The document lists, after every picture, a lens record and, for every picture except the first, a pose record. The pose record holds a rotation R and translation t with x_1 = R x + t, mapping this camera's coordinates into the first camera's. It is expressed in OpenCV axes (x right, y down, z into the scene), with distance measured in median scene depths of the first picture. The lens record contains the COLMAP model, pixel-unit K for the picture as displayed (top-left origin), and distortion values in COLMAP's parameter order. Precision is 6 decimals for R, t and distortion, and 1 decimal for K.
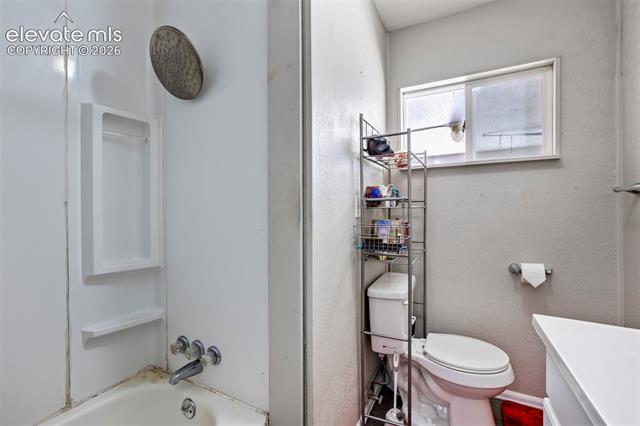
lens RADIAL K [[278.4, 0, 319.5], [0, 278.4, 215.2], [0, 0, 1]] dist [-0.025150, 0.006215]
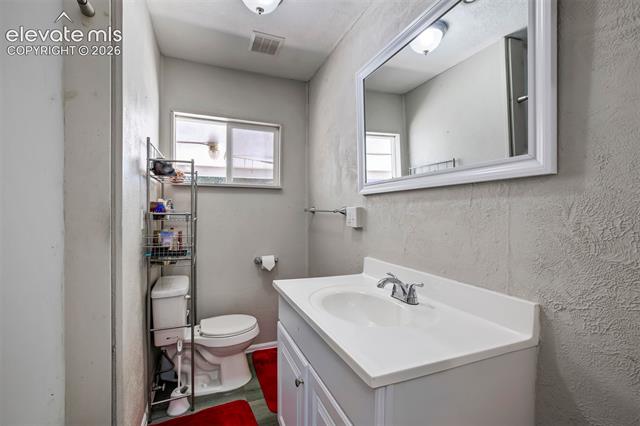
lens RADIAL K [[278.4, 0, 319.3], [0, 278.4, 214.5], [0, 0, 1]] dist [-0.025150, 0.006215]
pose [[0.651425, 0.012714, 0.758607, -0.238747], [-0.001747, 0.999882, -0.015257, -0.034934], [-0.758711, 0.008614, 0.651370, -0.253828]]
